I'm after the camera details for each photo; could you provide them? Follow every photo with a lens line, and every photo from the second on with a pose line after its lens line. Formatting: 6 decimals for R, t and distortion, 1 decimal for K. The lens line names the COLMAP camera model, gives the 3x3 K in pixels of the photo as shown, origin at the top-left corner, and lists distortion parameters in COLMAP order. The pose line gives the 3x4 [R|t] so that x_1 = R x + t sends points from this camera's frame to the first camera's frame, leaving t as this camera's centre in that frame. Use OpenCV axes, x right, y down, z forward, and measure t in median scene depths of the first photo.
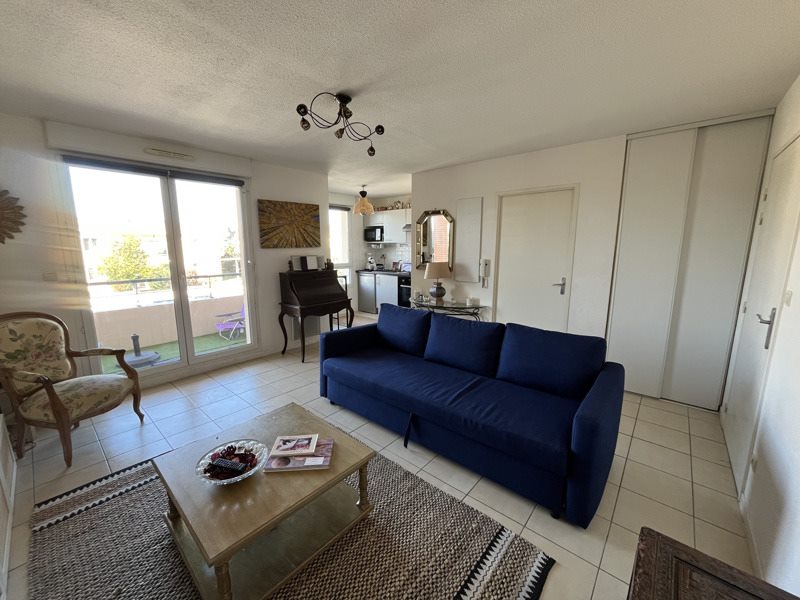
lens RADIAL K [[321.9, 0, 398.1], [0, 321.9, 297.2], [0, 0, 1]] dist [-0.001551, -0.000048]
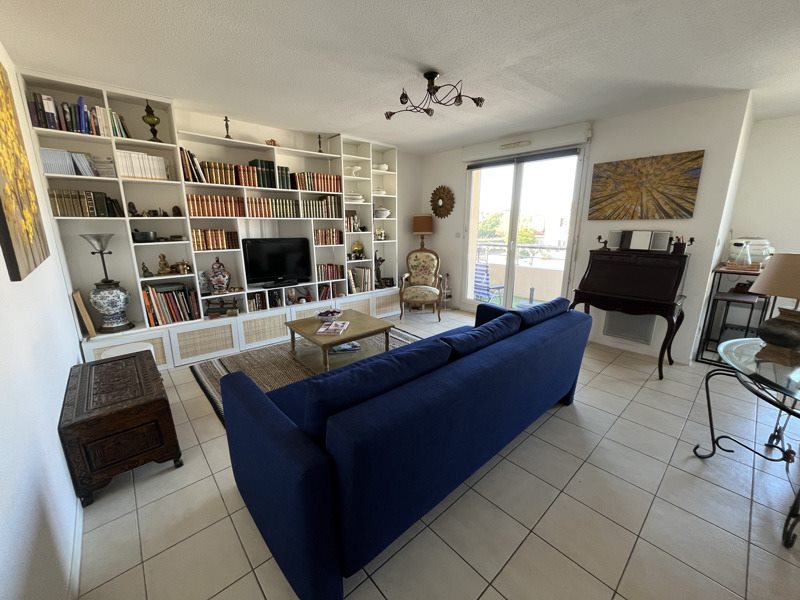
lens RADIAL K [[321.9, 0, 400.3], [0, 321.9, 300.0], [0, 0, 1]] dist [-0.001551, -0.000048]
pose [[-0.115640, 0.231349, -0.965973, 0.490025], [-0.161762, 0.955129, 0.248117, -0.066615], [0.980031, 0.184950, -0.073028, 0.518072]]
